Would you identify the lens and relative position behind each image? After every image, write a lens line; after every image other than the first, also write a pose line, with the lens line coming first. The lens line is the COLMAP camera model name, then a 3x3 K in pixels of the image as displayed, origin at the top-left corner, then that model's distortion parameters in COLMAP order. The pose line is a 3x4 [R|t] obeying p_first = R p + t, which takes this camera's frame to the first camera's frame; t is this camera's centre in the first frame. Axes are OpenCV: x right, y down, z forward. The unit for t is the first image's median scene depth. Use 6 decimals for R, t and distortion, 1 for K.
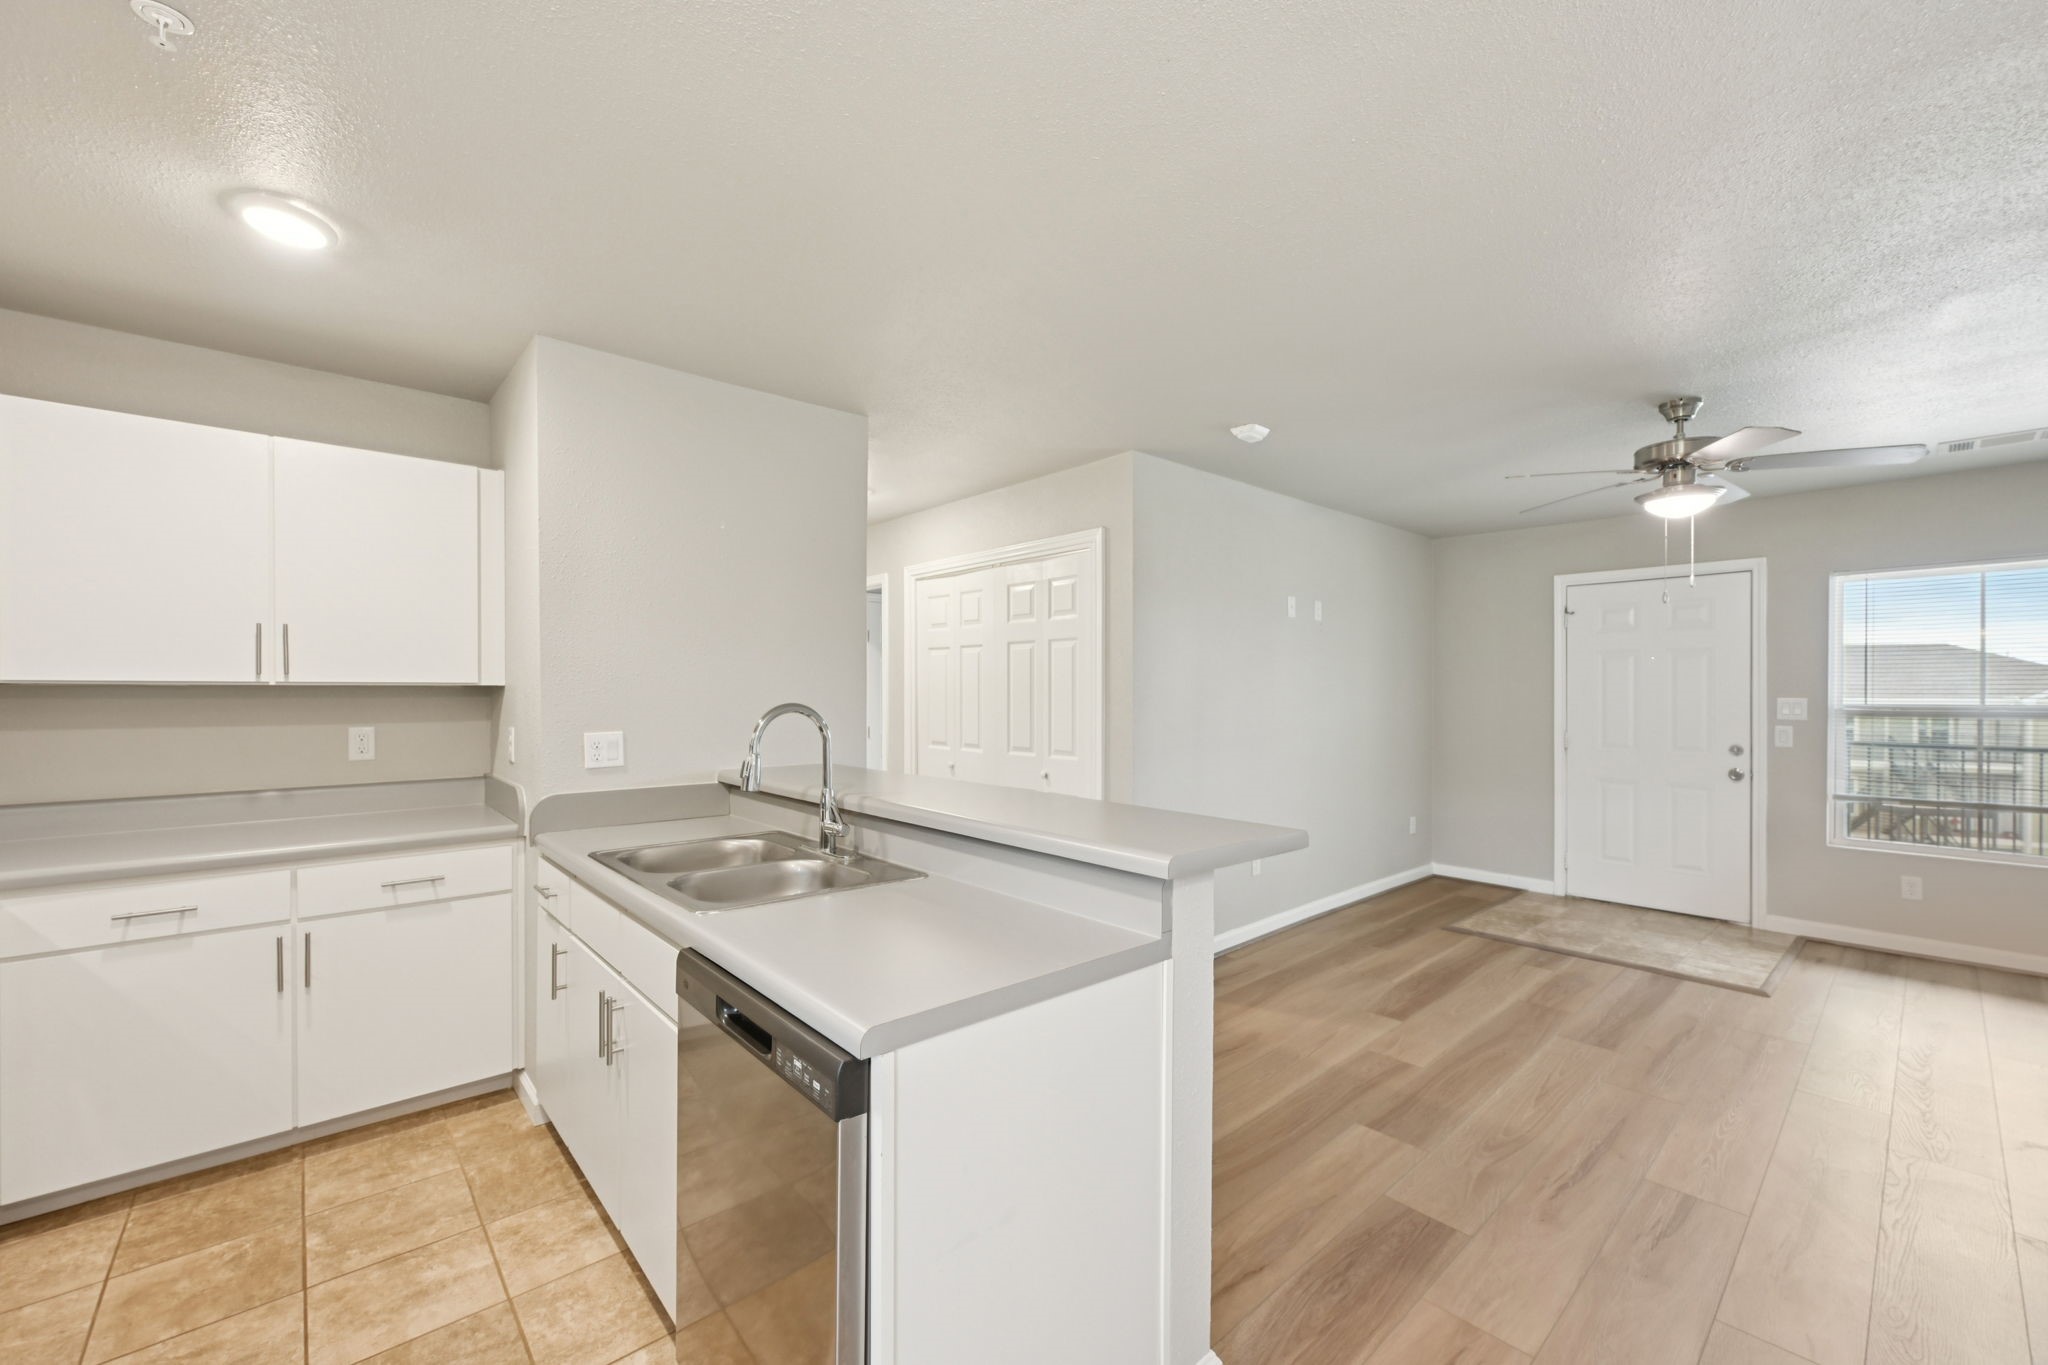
lens RADIAL K [[819.3, 0, 1025.9], [0, 819.3, 692.3], [0, 0, 1]] dist [-0.001435, 0.000124]
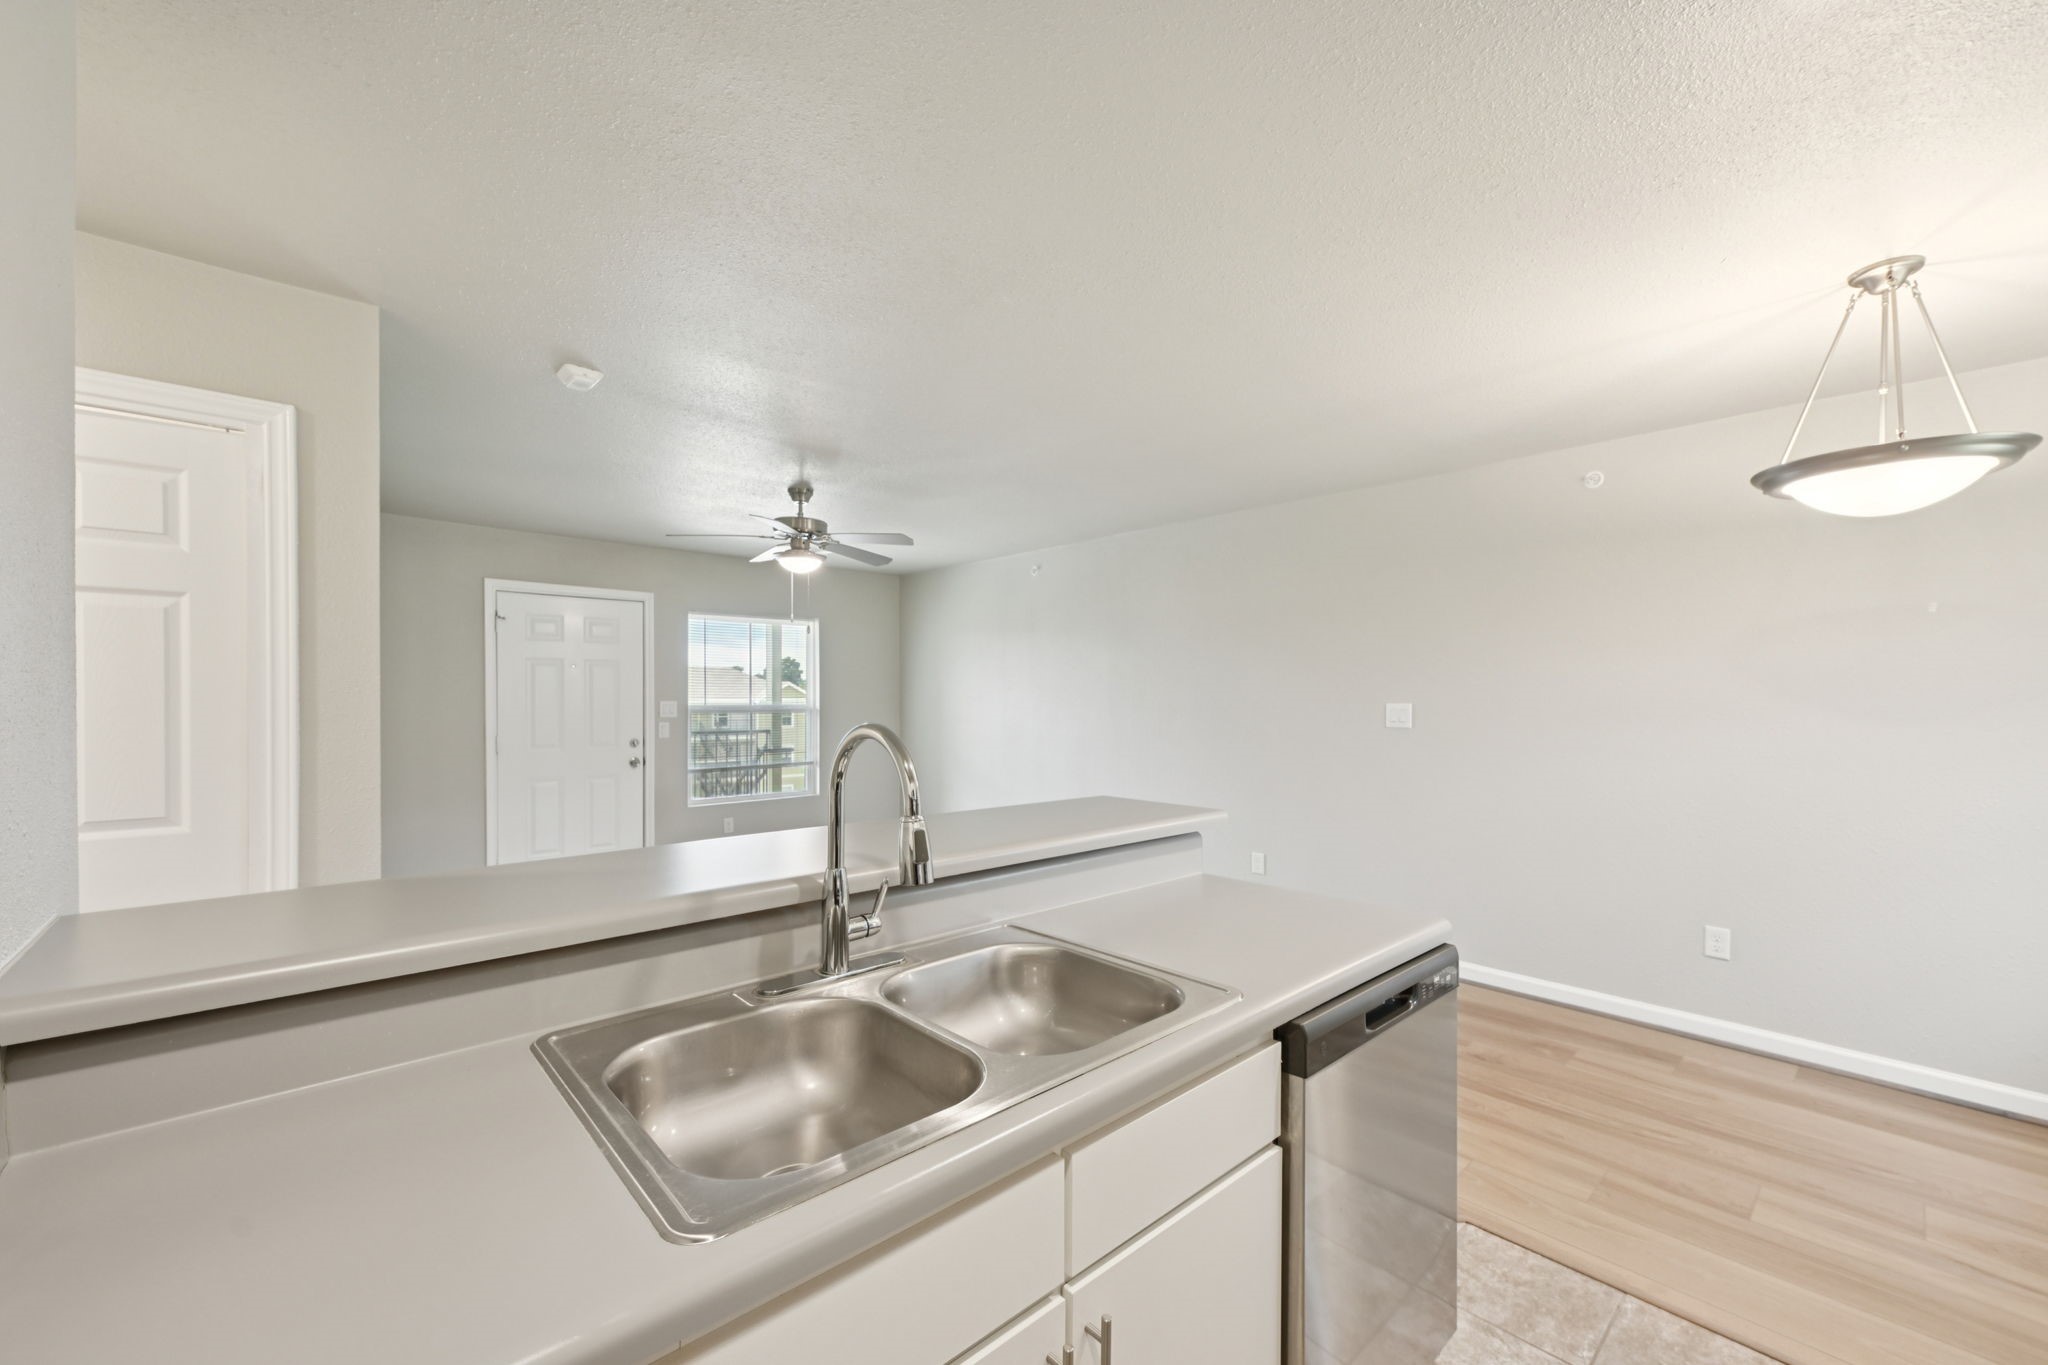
lens RADIAL K [[812.1, 0, 1030.4], [0, 812.1, 706.4], [0, 0, 1]] dist [0.001450, 0.000249]
pose [[-0.013525, -0.012881, 0.999826, -0.420190], [-0.001946, 0.999915, 0.012856, -0.002730], [-0.999907, -0.001772, -0.013549, 0.441998]]
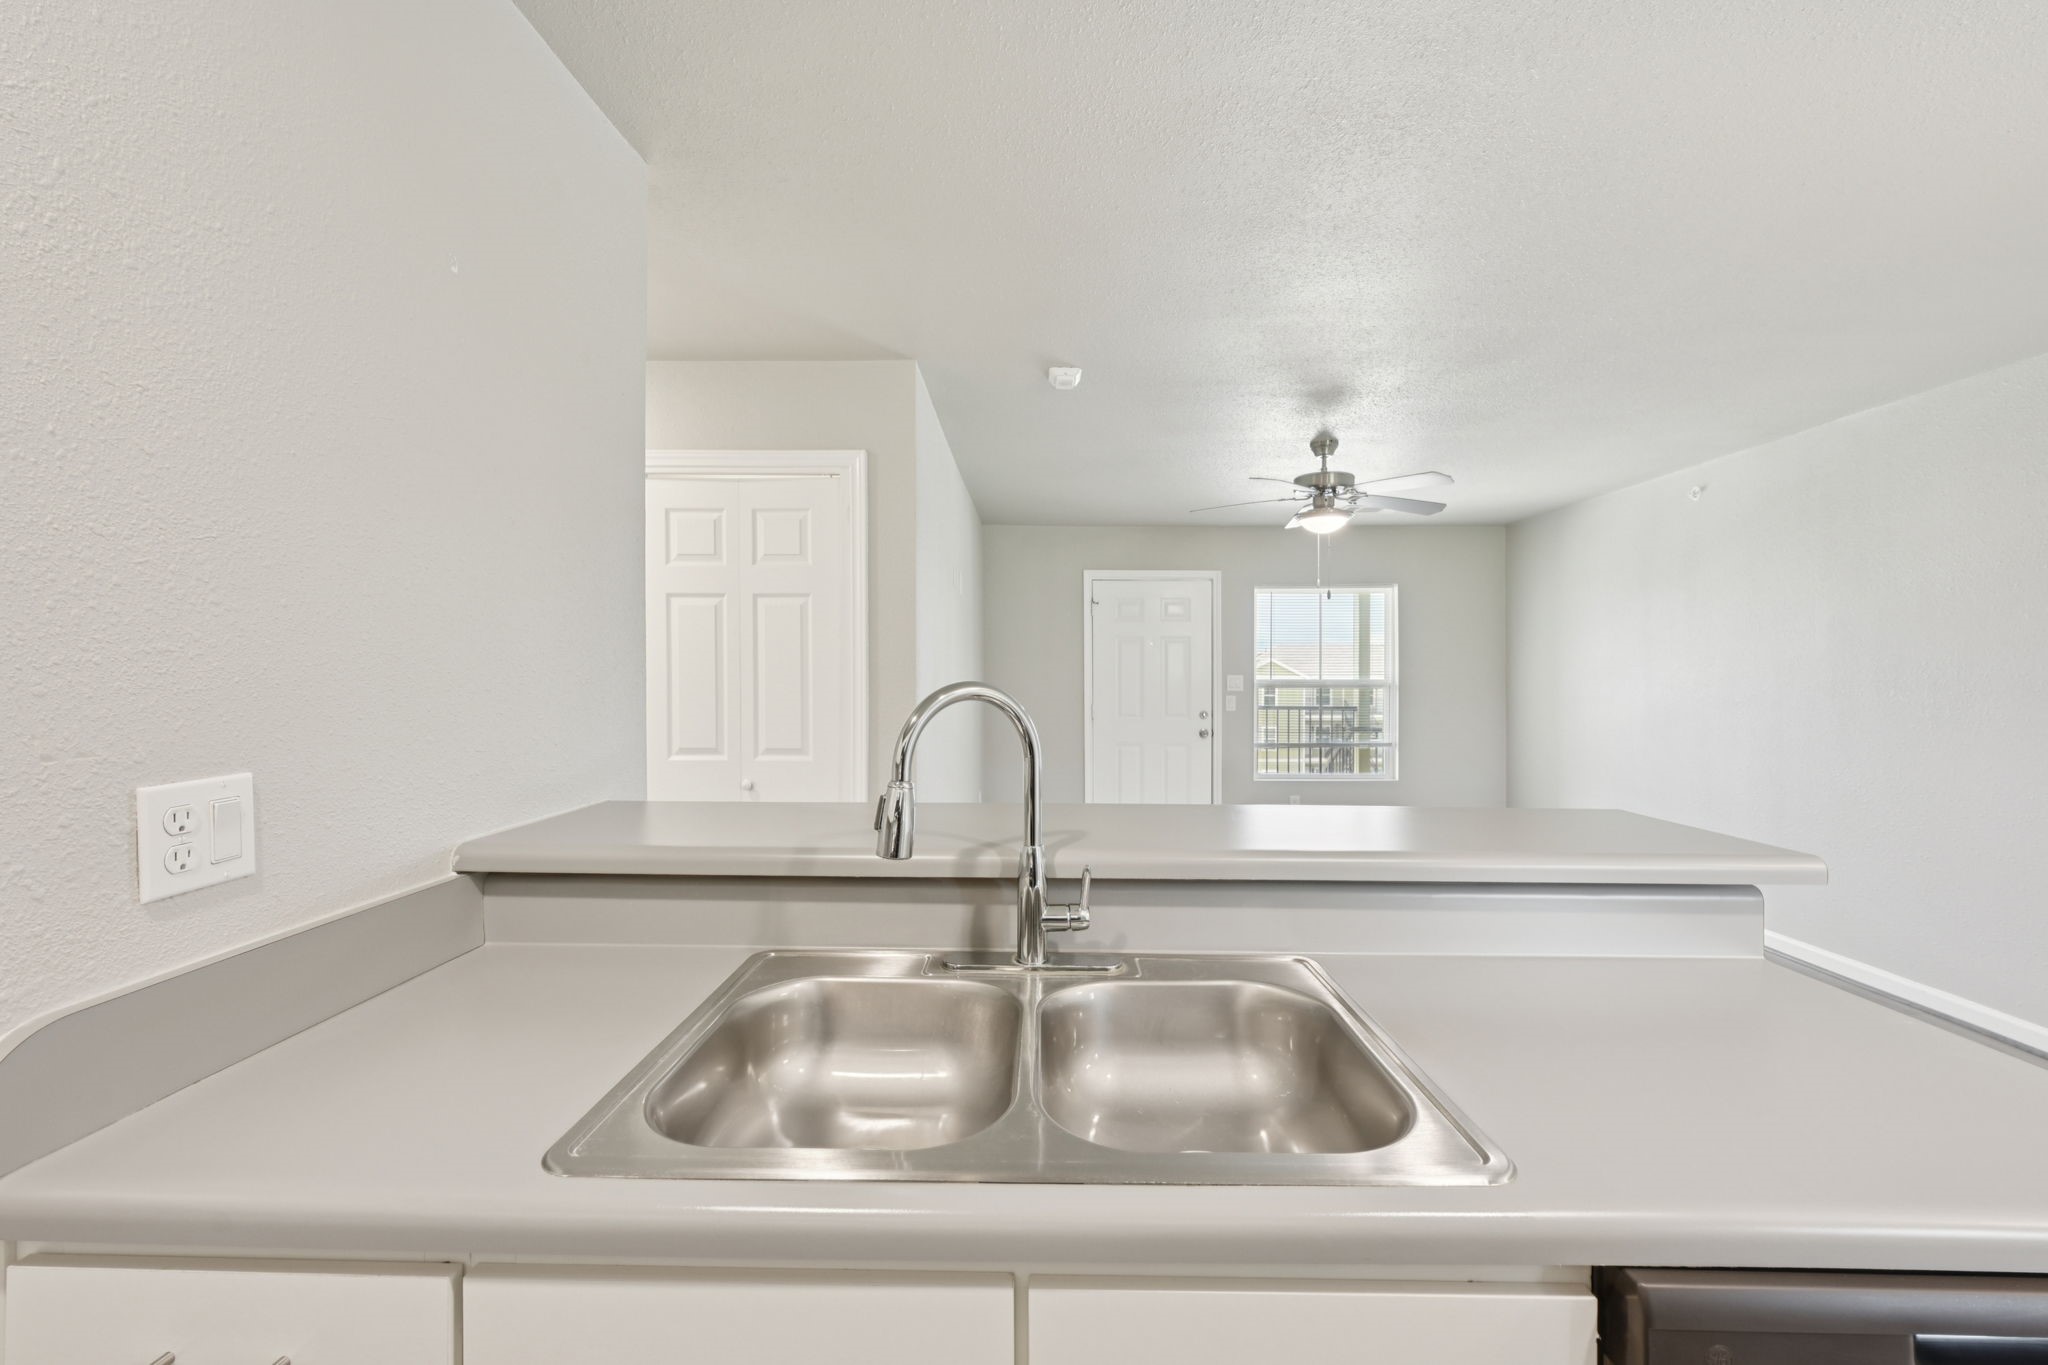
lens RADIAL K [[820.1, 0, 1033.5], [0, 820.1, 681.8], [0, 0, 1]] dist [-0.000986, 0.000008]
pose [[0.678761, -0.007036, 0.734325, -0.318865], [-0.001217, 0.999942, 0.010707, 0.003902], [-0.734358, -0.008162, 0.678713, 0.326161]]
